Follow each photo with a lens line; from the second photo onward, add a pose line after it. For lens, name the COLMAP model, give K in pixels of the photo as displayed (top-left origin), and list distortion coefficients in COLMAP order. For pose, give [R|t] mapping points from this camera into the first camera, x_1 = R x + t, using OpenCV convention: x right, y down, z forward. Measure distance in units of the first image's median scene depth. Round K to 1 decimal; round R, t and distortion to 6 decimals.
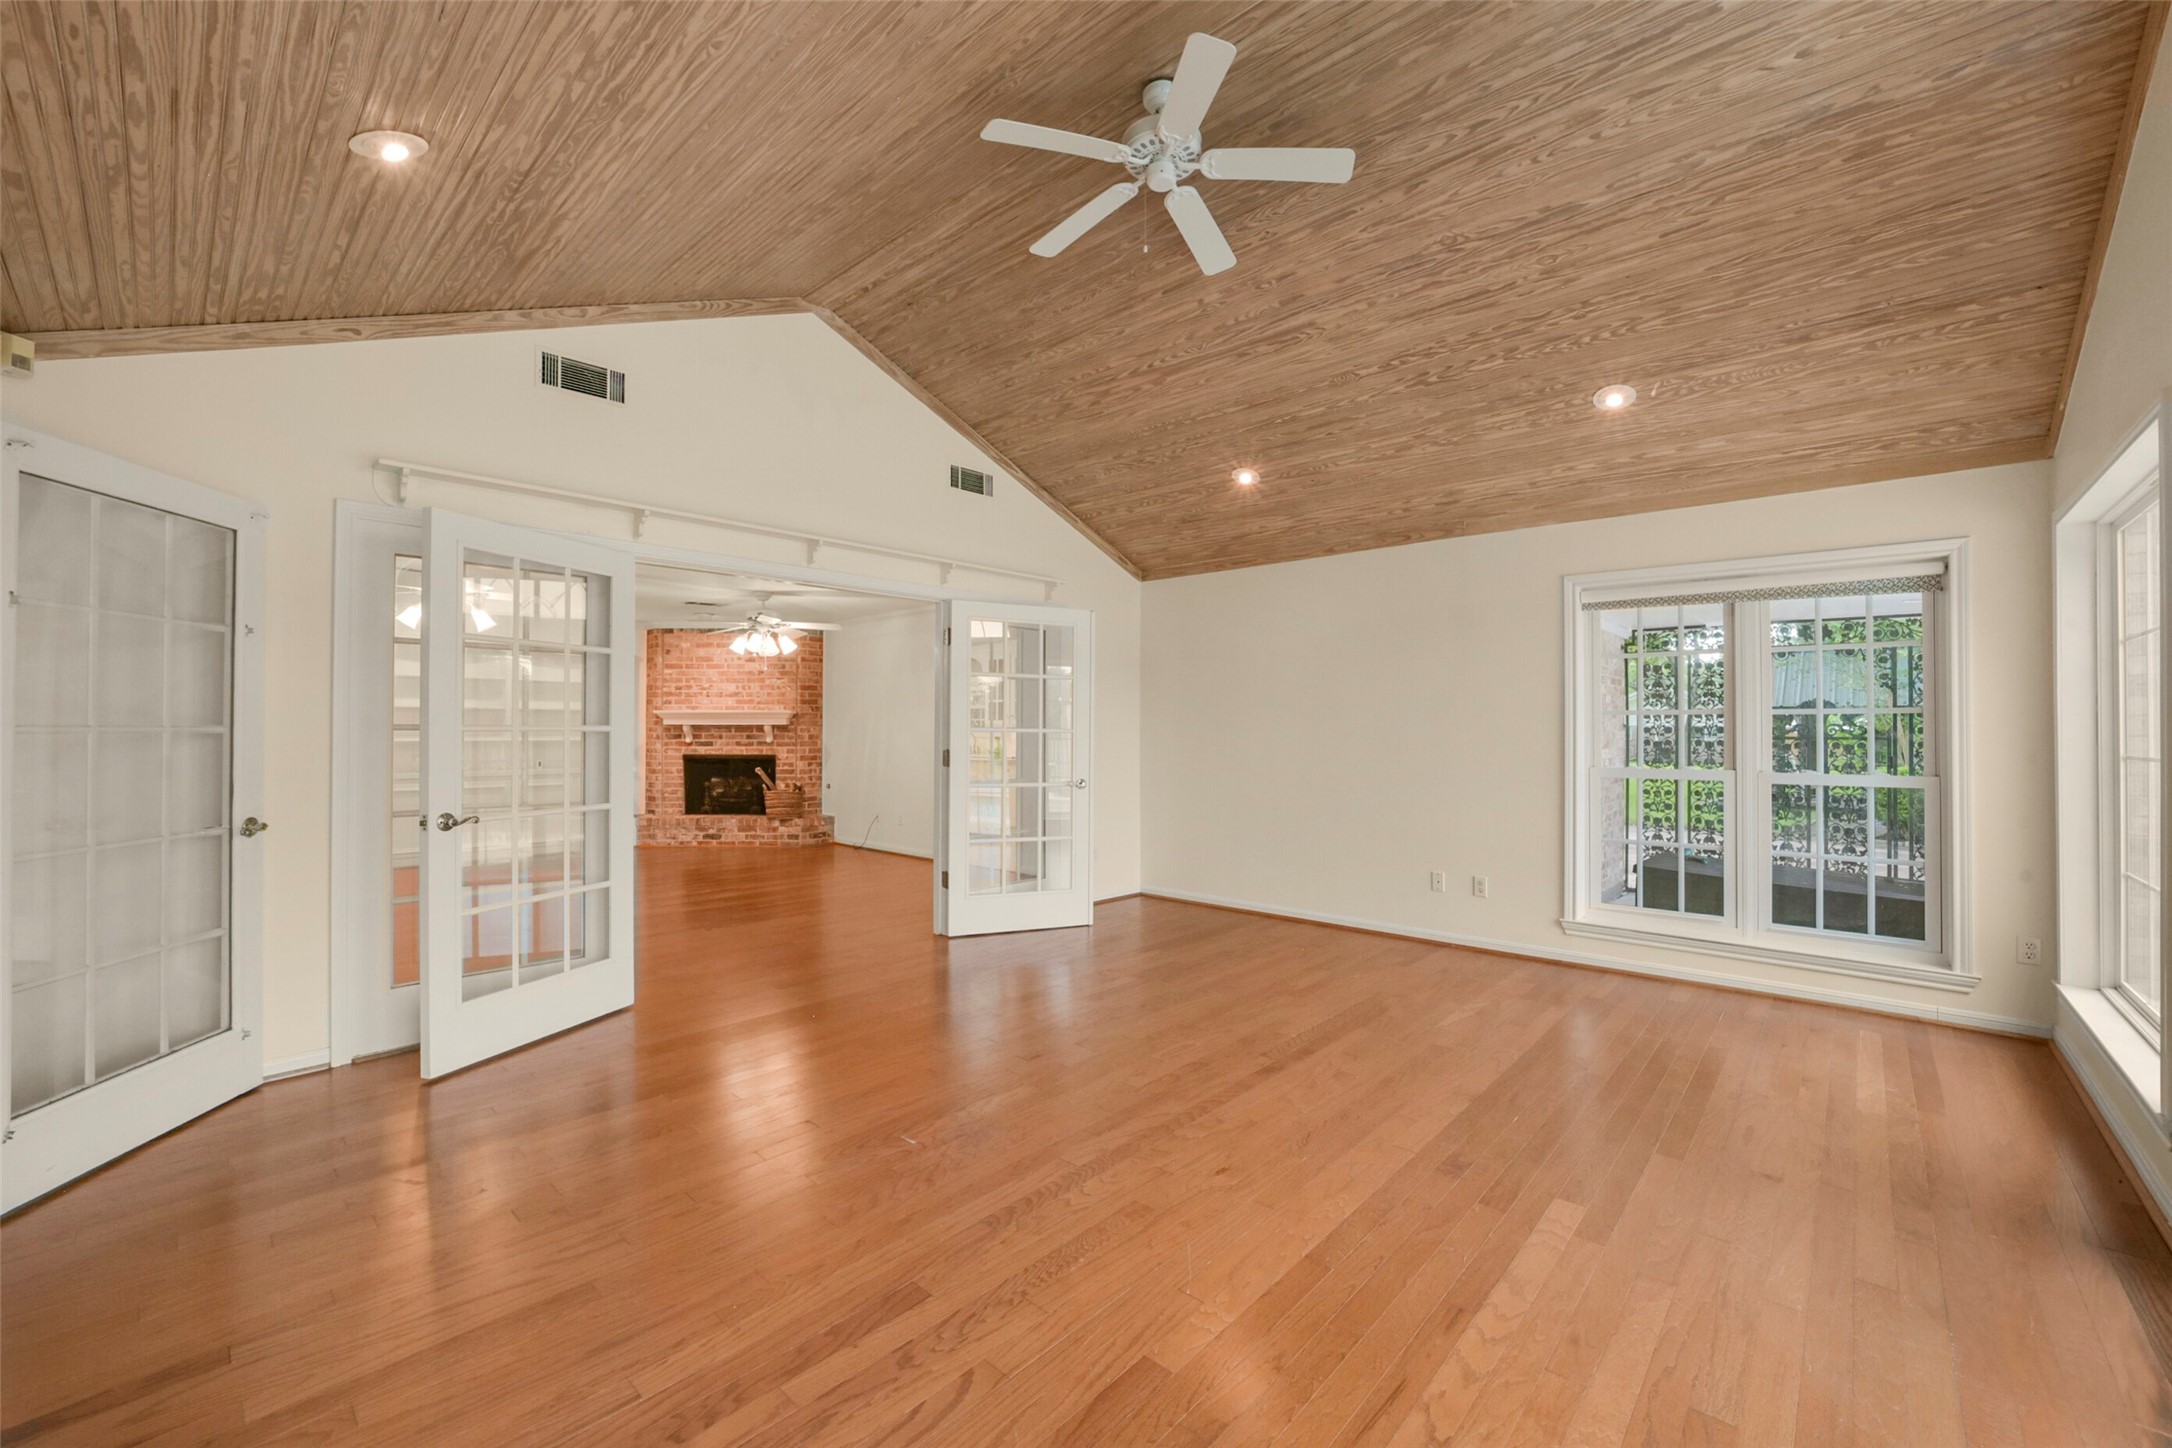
lens RADIAL K [[866.8, 0, 1091.1], [0, 866.8, 722.0], [0, 0, 1]] dist [-0.037155, 0.008675]
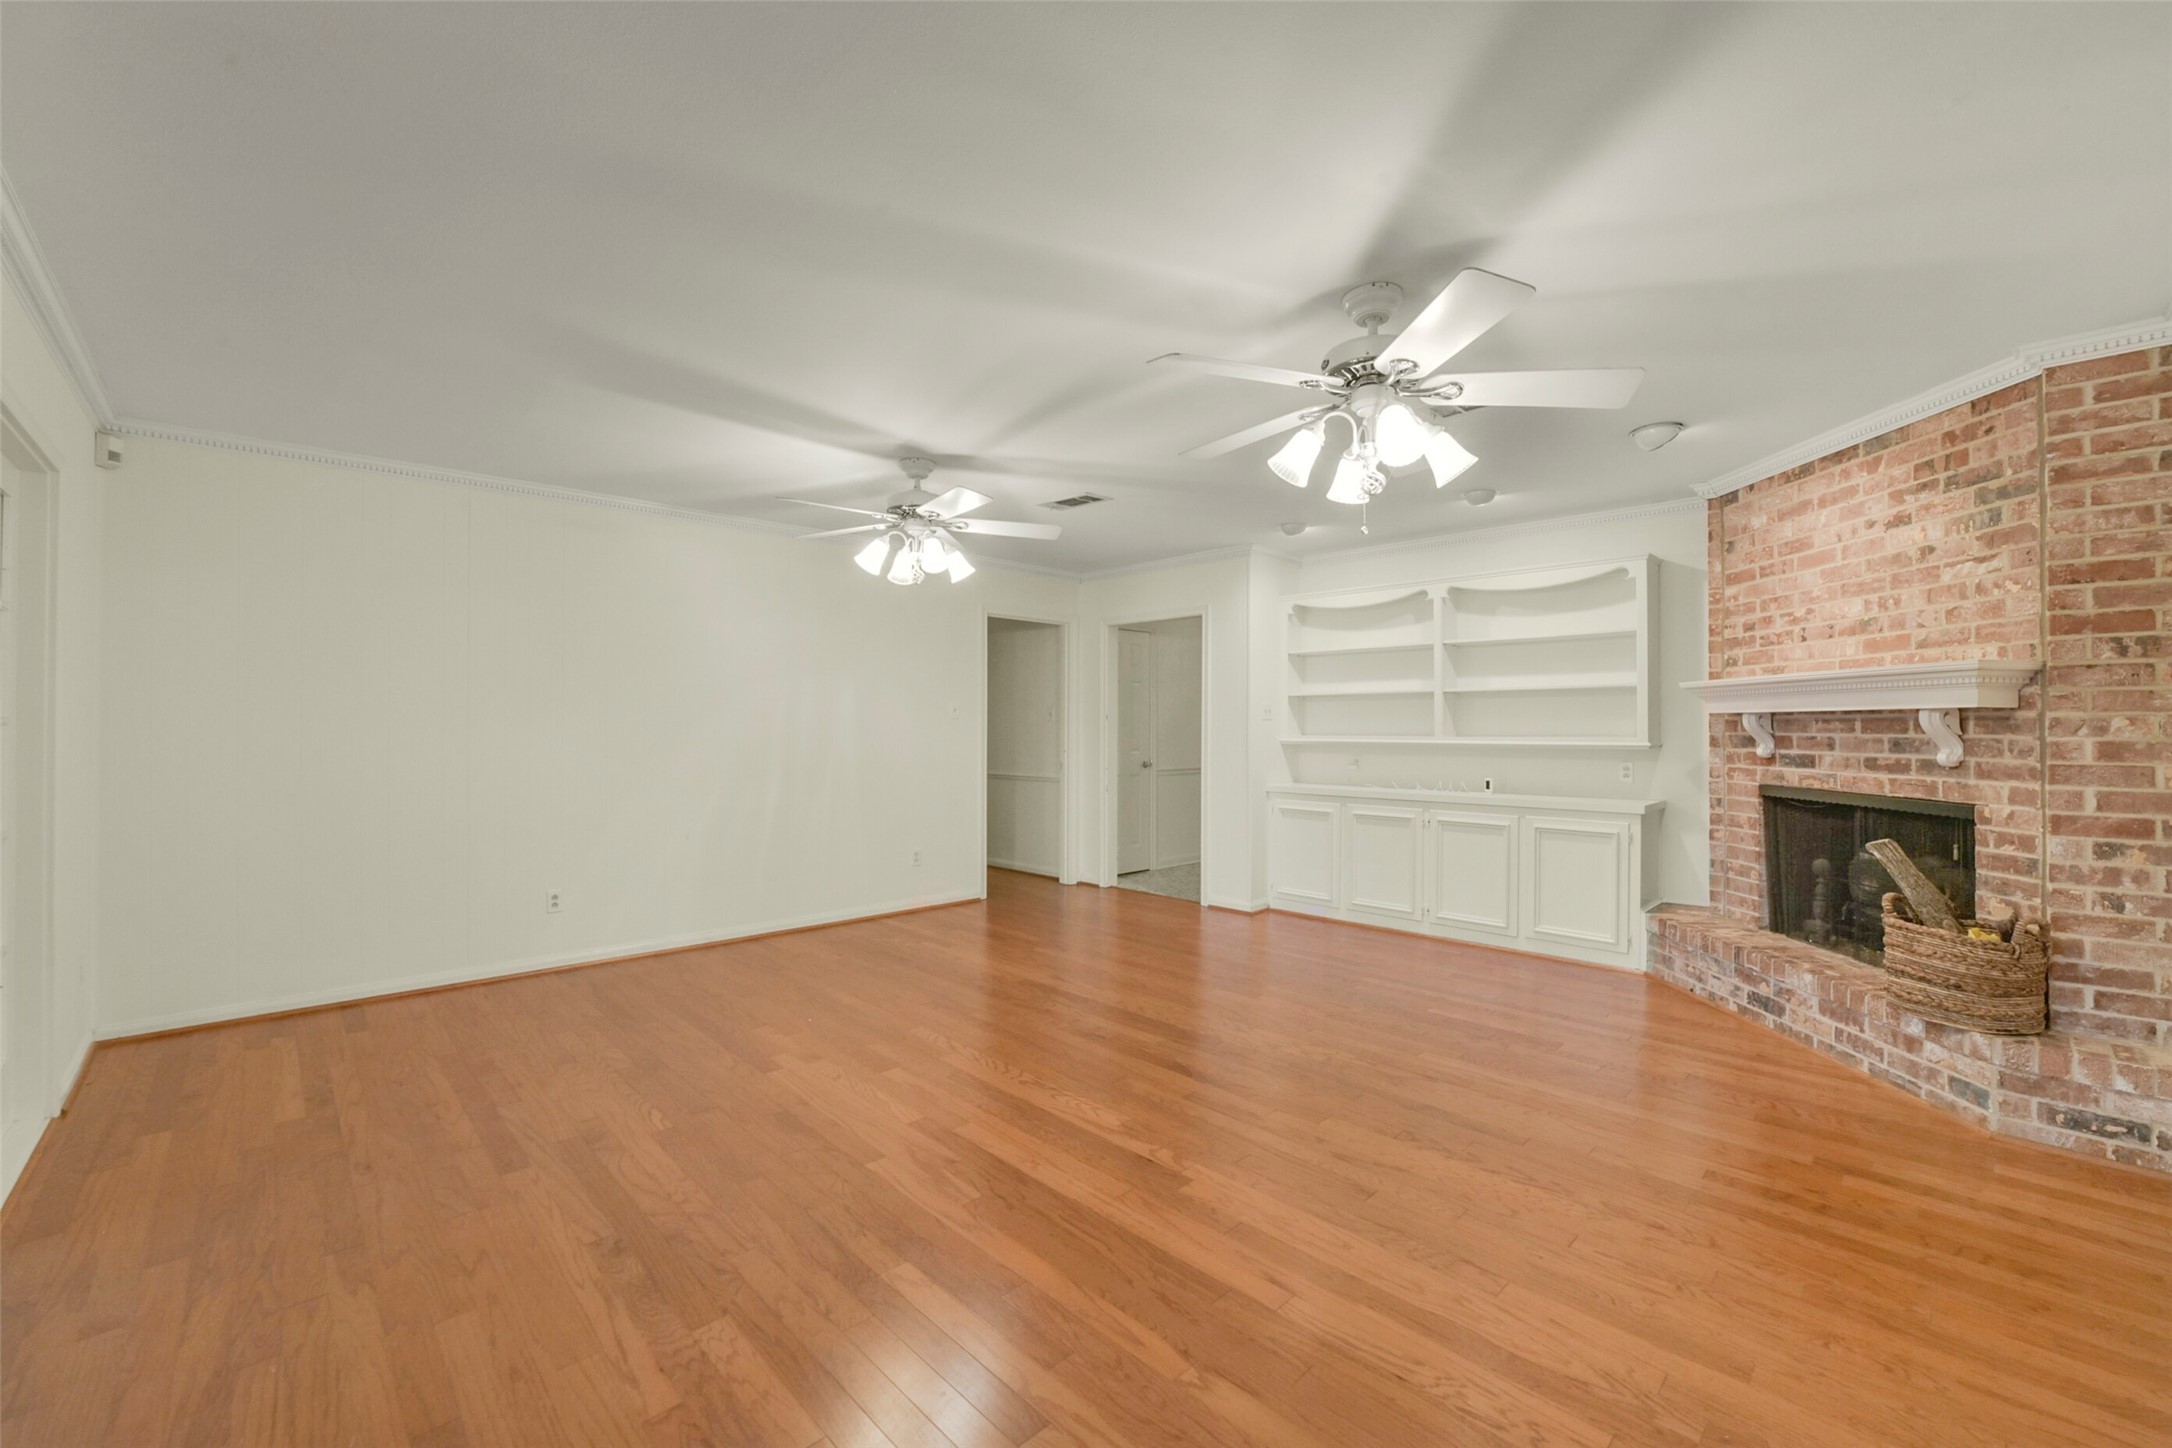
lens RADIAL K [[866.8, 0, 1091.1], [0, 866.8, 722.0], [0, 0, 1]] dist [-0.037155, 0.008675]
pose [[-0.056112, -0.005664, -0.998408, -0.043992], [0.008571, 0.999944, -0.006155, 0.007165], [0.998388, -0.008903, -0.056060, 0.699889]]
